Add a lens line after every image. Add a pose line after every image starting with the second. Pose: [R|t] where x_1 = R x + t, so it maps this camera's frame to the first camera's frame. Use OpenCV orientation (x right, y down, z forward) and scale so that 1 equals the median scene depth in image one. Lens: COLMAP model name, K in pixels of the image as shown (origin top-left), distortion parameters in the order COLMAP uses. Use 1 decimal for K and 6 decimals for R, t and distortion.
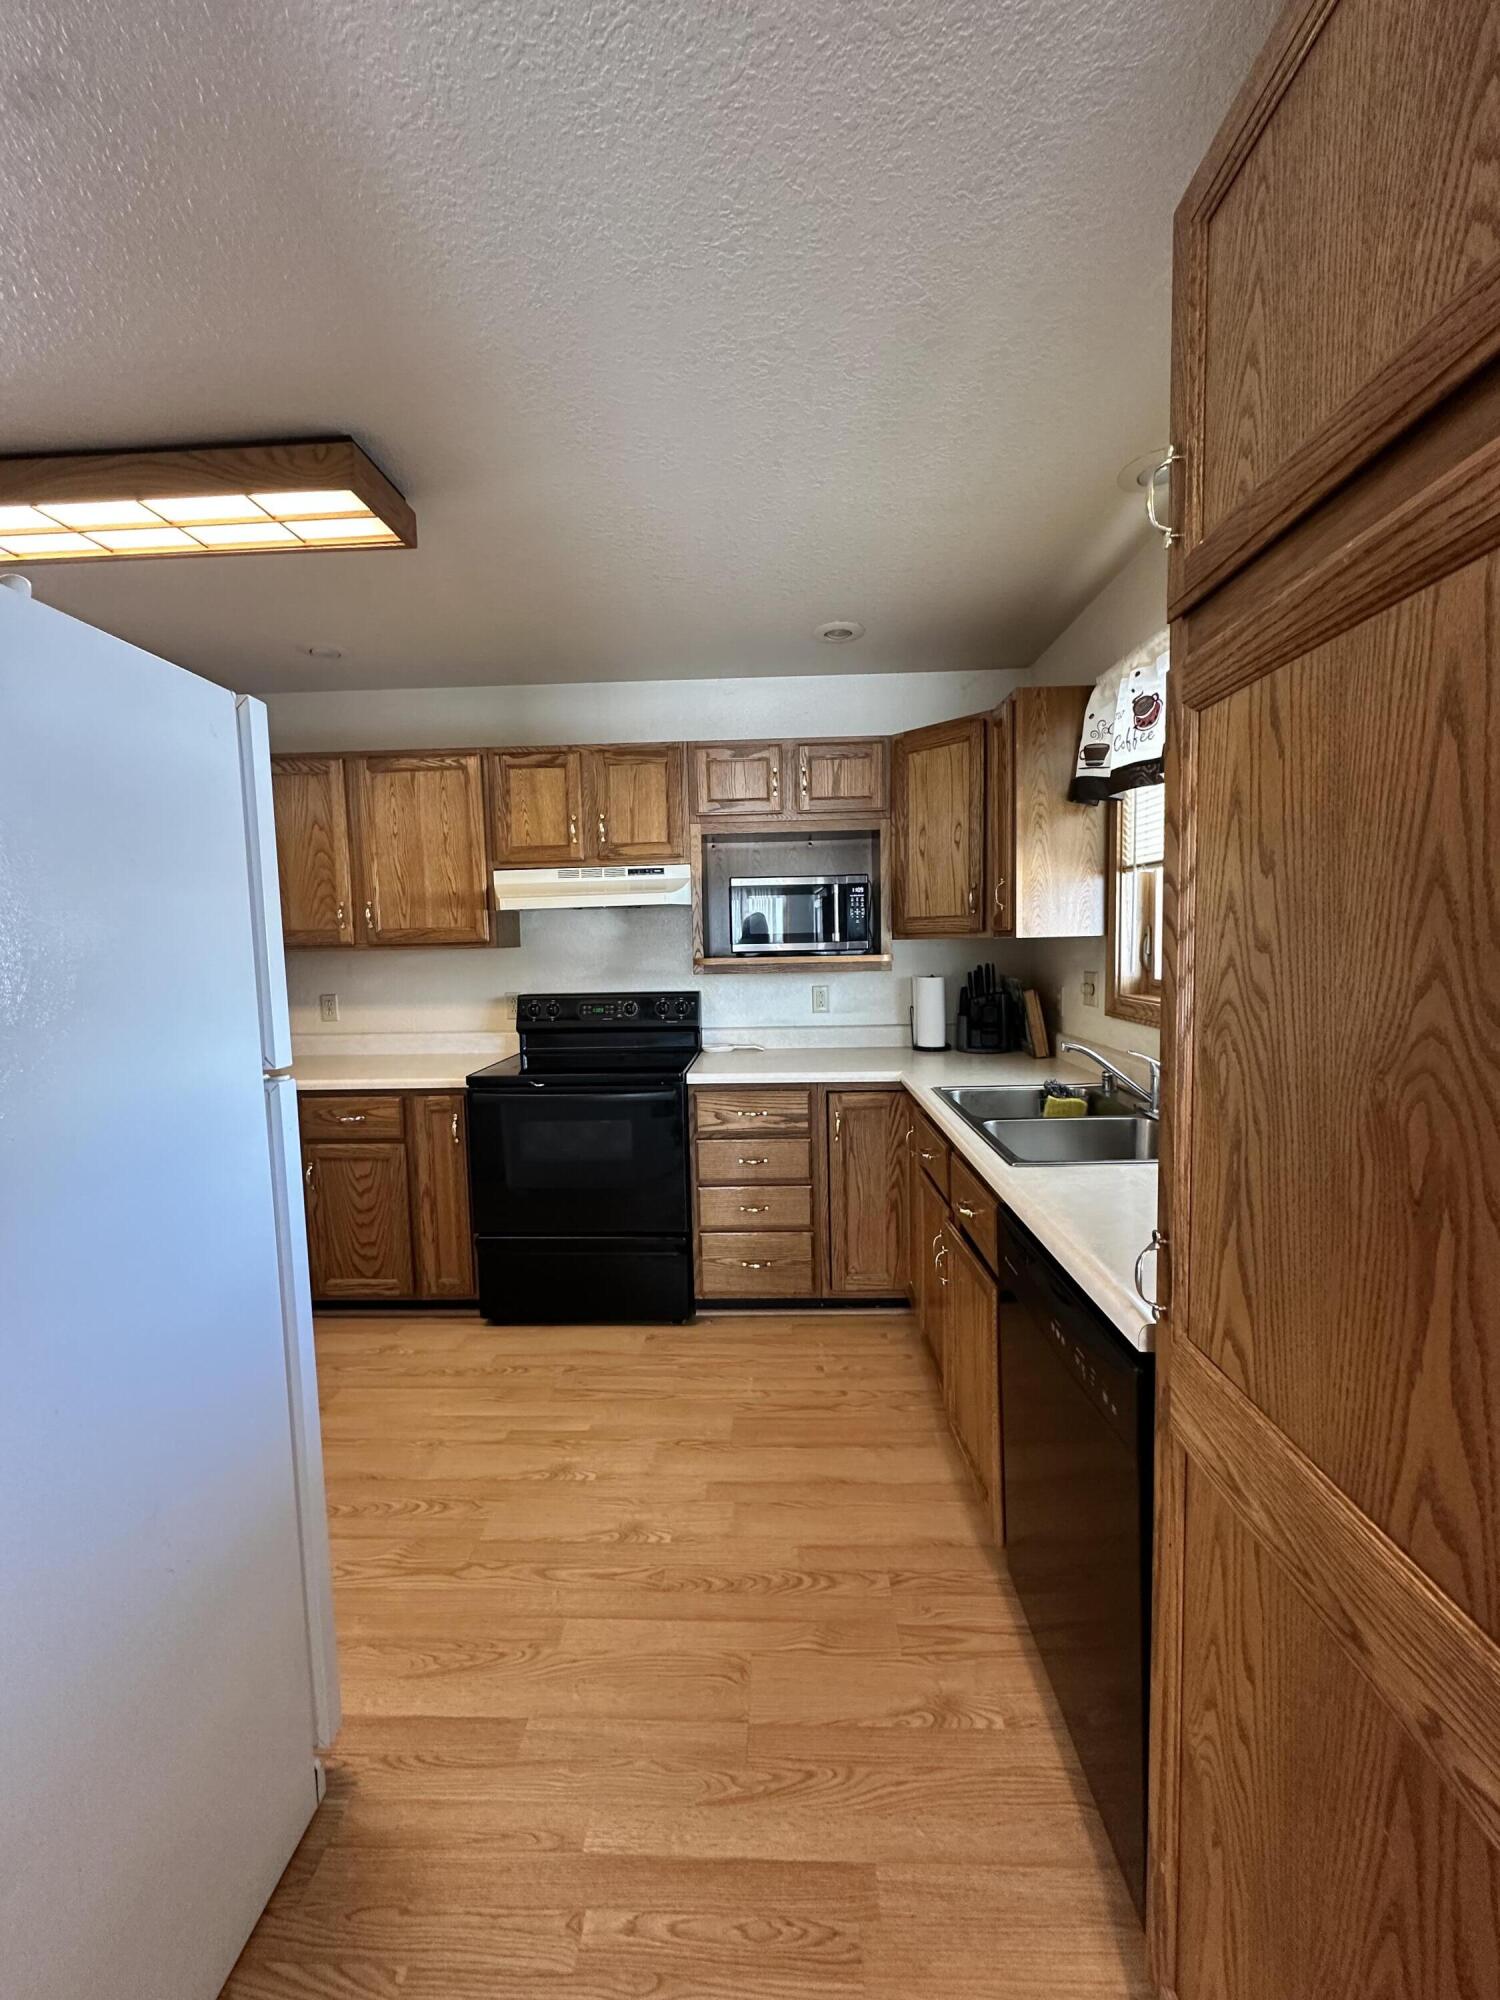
lens RADIAL K [[799.0, 0, 753.3], [0, 799.0, 995.7], [0, 0, 1]] dist [-0.003227, 0.000270]
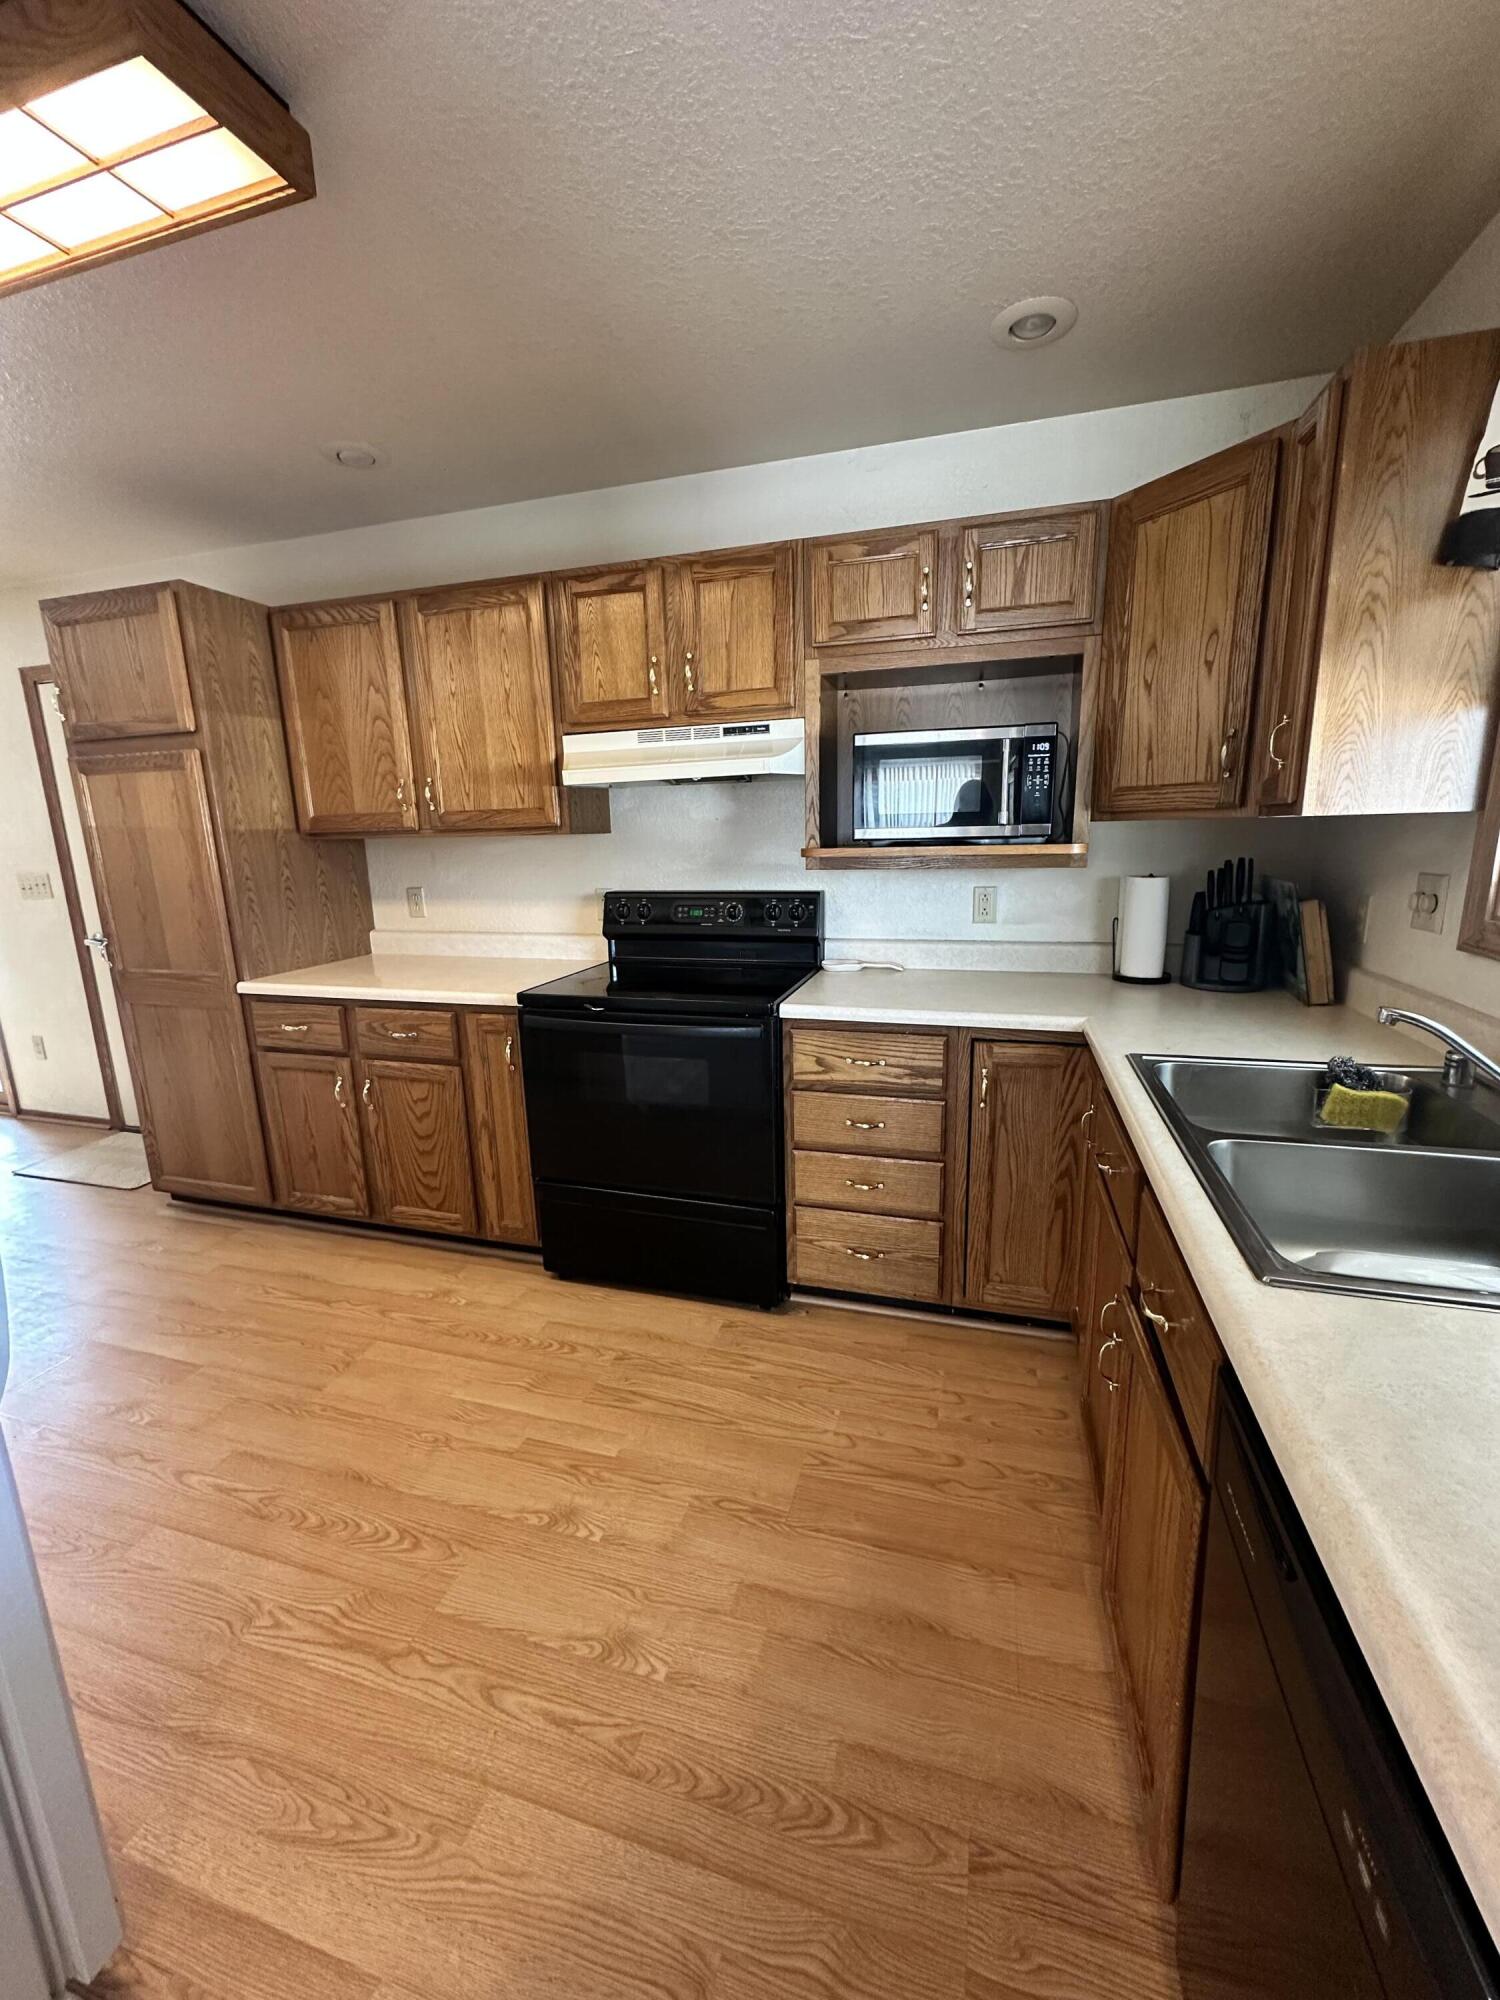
lens RADIAL K [[799.0, 0, 749.8], [0, 799.0, 1000.6], [0, 0, 1]] dist [-0.003227, 0.000270]
pose [[0.967410, 0.051378, -0.247947, 0.074023], [-0.015464, 0.989359, 0.144674, -0.013784], [0.252742, -0.136125, 0.957910, 0.267186]]
